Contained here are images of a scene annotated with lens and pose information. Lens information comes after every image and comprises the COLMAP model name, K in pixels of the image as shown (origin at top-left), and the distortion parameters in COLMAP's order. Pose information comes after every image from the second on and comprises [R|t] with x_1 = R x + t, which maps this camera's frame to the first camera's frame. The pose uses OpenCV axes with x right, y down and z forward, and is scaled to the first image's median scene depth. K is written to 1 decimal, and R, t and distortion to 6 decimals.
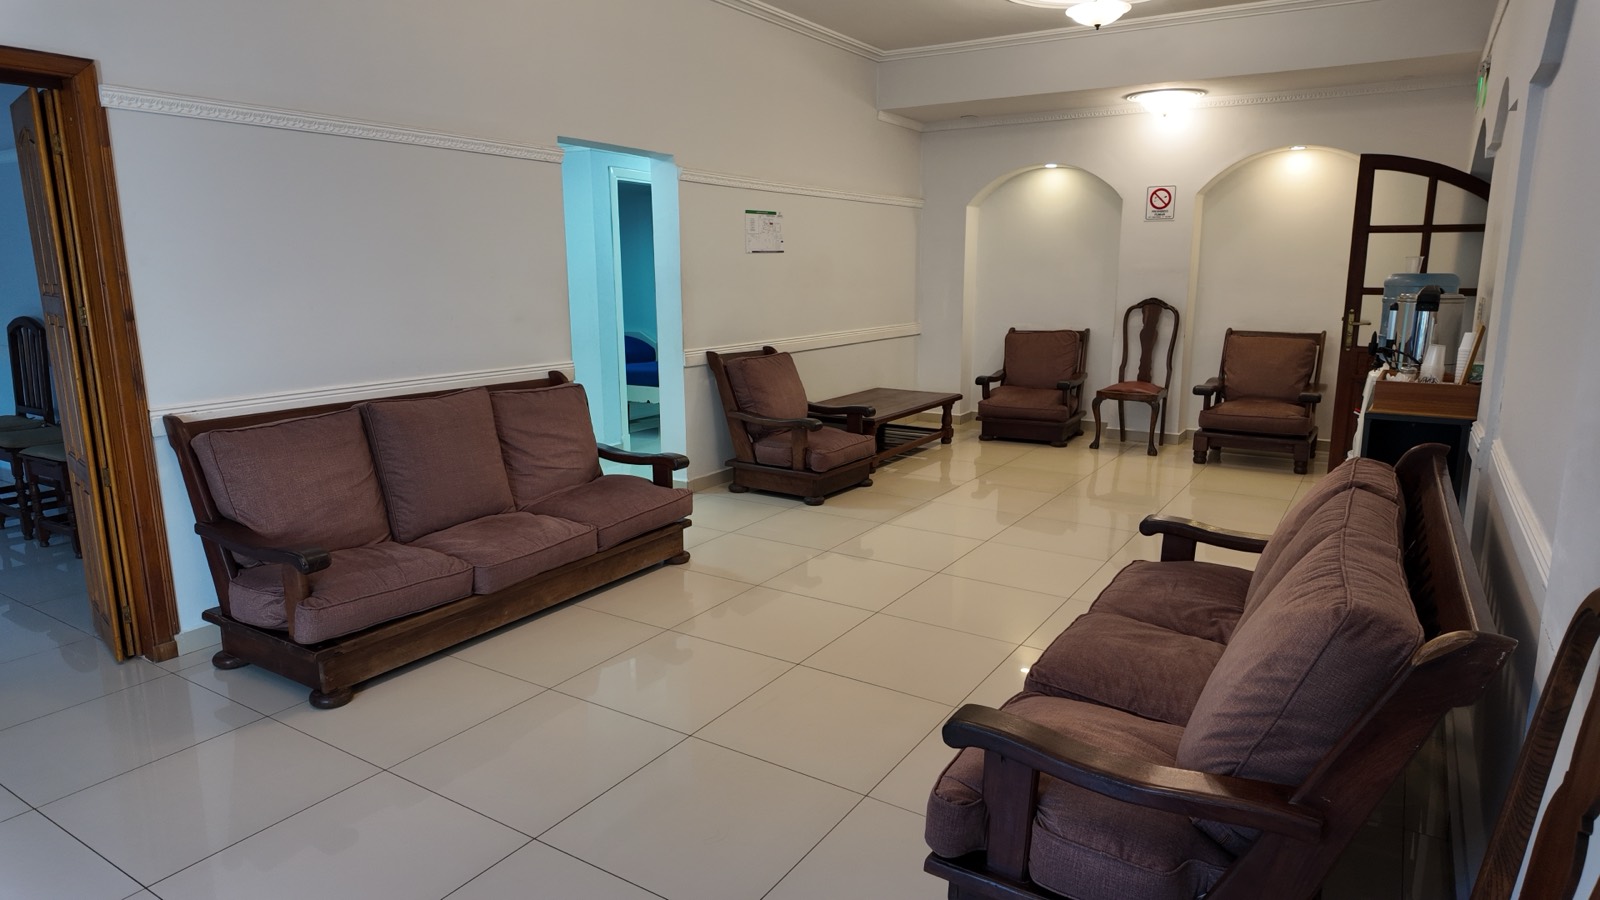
lens RADIAL K [[944.4, 0, 800.0], [0, 944.4, 450.0], [0, 0, 1]] dist [-0.003842, 0.002142]
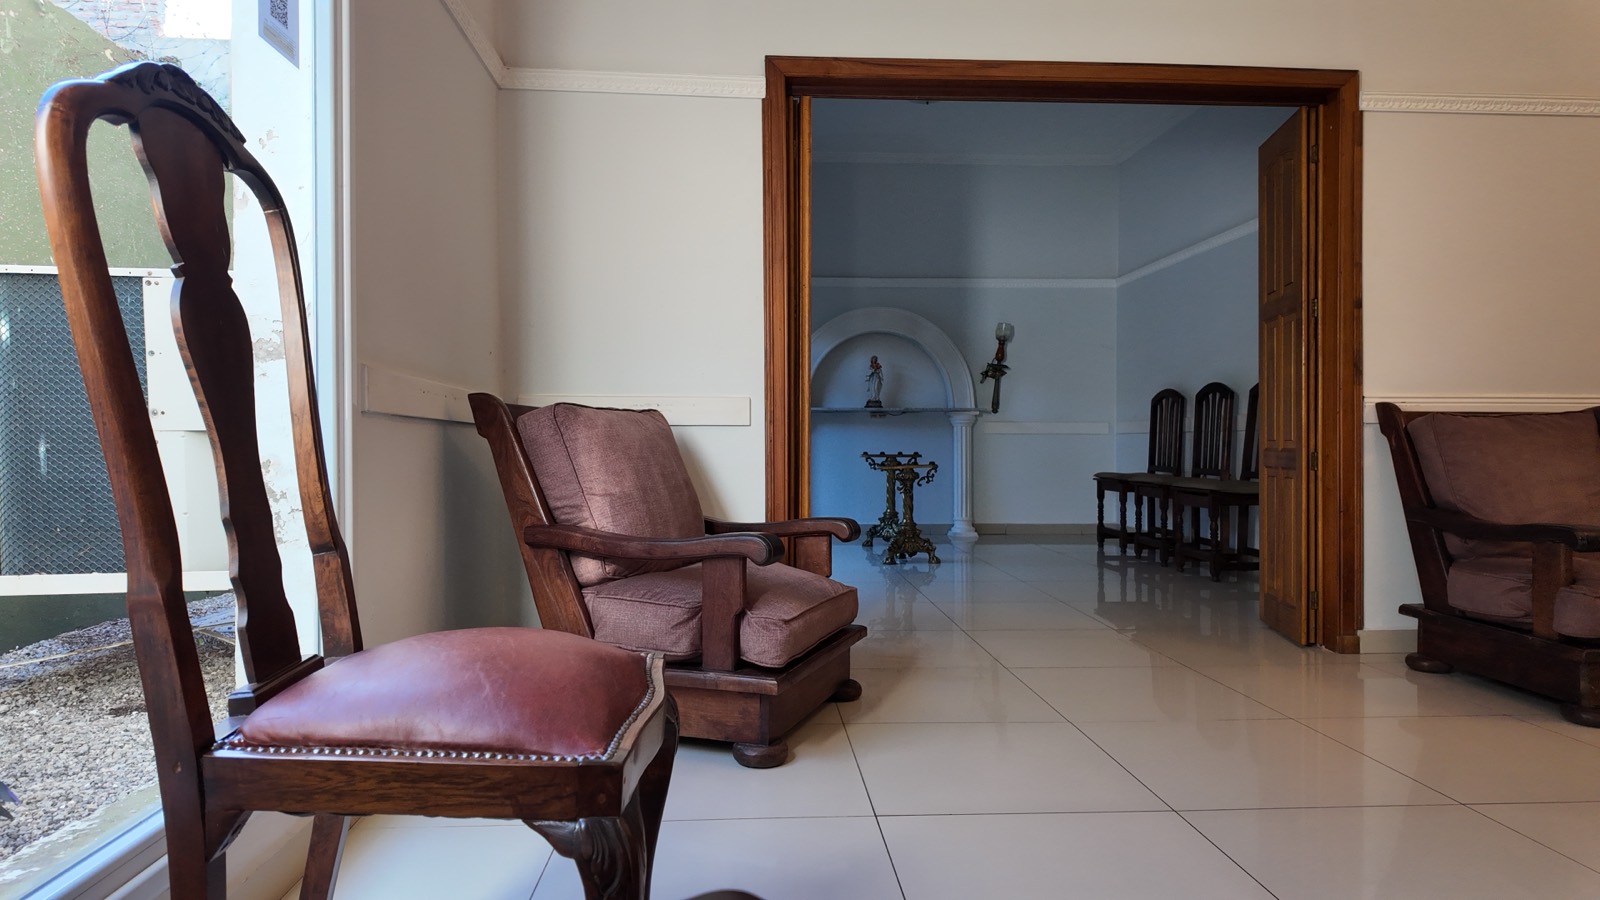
lens RADIAL K [[944.4, 0, 800.0], [0, 944.4, 450.0], [0, 0, 1]] dist [-0.003842, 0.002142]
pose [[0.586628, 0.008209, -0.809815, -0.225258], [-0.156523, 0.982244, -0.103428, 0.213757], [0.794587, 0.187428, 0.577497, -0.054057]]
